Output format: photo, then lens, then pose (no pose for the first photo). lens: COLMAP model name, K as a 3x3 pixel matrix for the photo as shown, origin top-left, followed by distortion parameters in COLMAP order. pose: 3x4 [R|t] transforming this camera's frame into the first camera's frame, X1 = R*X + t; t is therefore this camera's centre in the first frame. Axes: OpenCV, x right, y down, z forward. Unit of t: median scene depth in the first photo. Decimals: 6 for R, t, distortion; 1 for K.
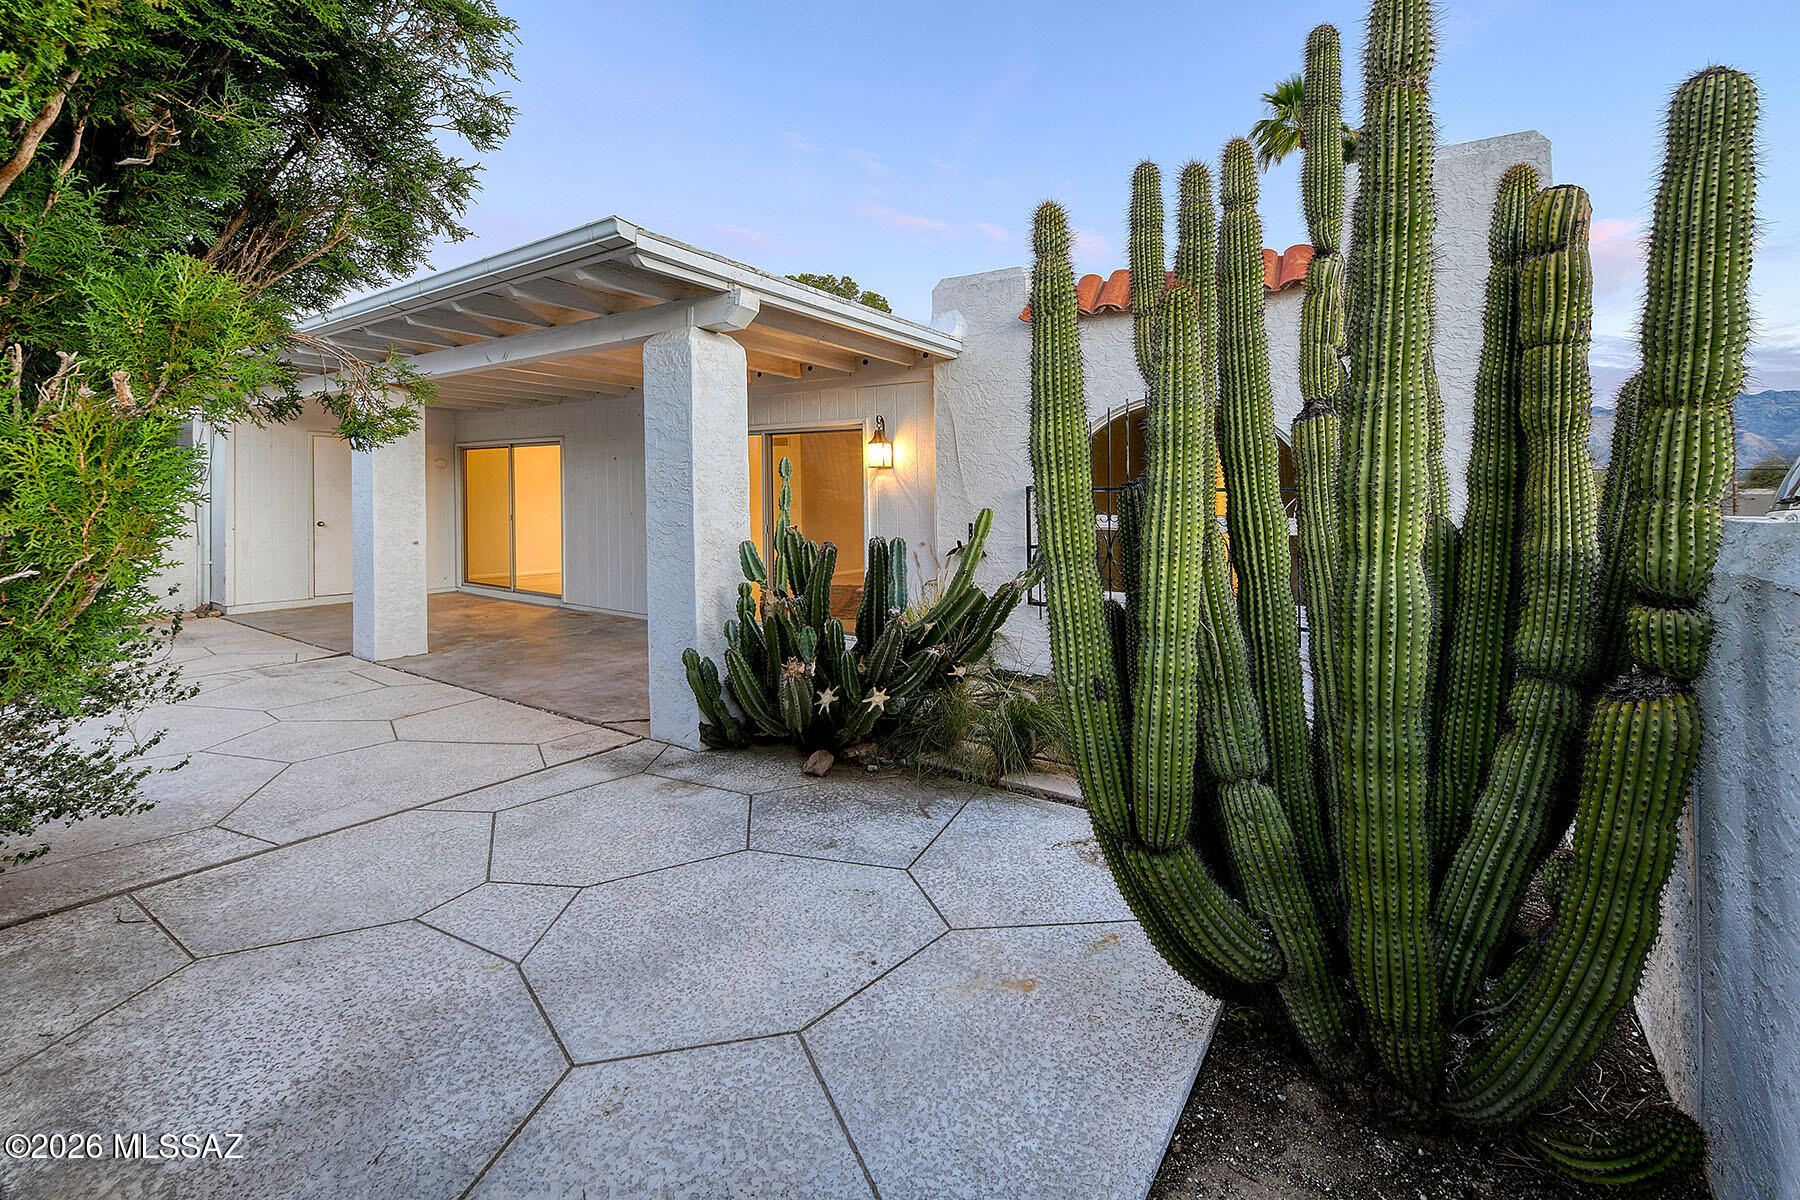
lens RADIAL K [[717.3, 0, 953.0], [0, 717.3, 506.8], [0, 0, 1]] dist [-0.013973, -0.000168]
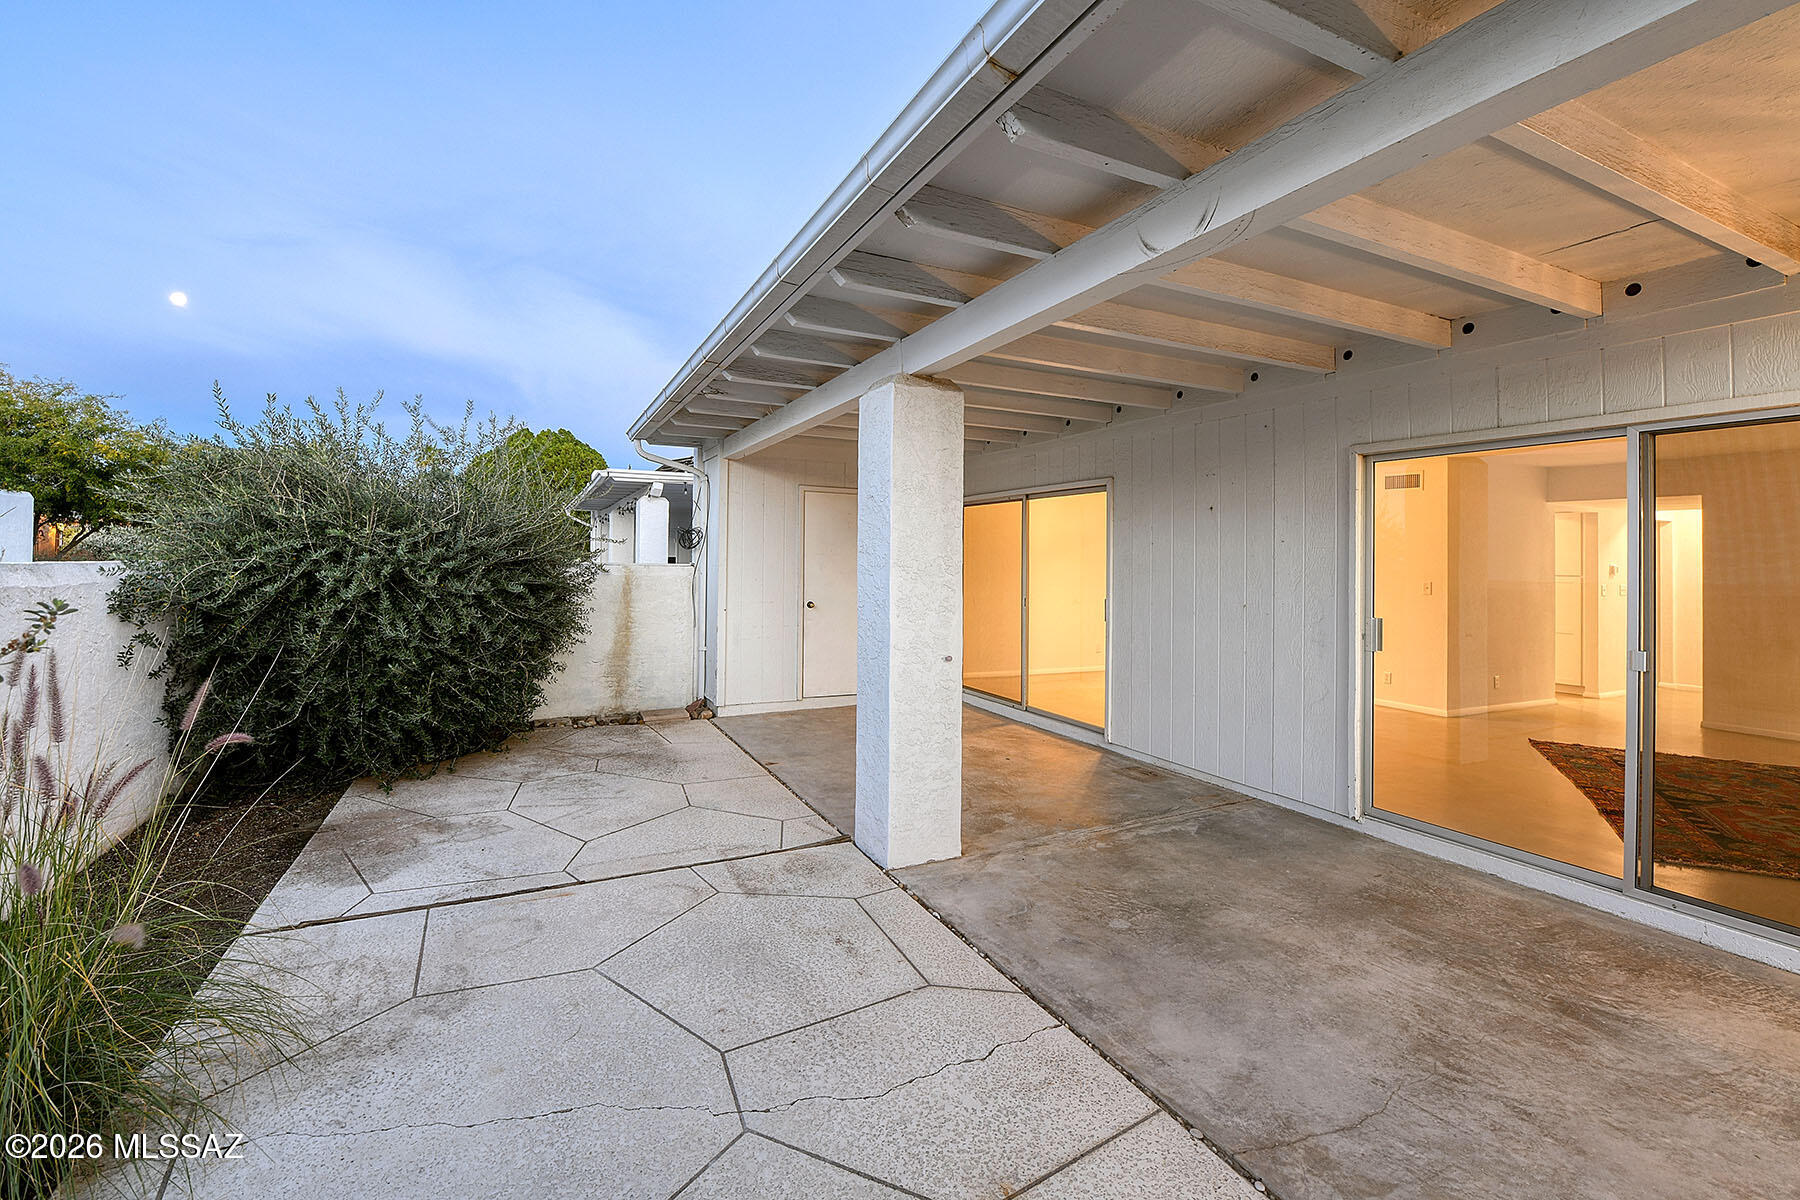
lens RADIAL K [[781.0, 0, 920.4], [0, 781.0, 557.9], [0, 0, 1]] dist [-0.001529, -0.000439]
pose [[0.838136, 0.002277, -0.545456, -0.368648], [-0.014573, 0.999728, -0.018218, -0.014494], [0.545266, 0.023218, 0.837941, 0.396512]]
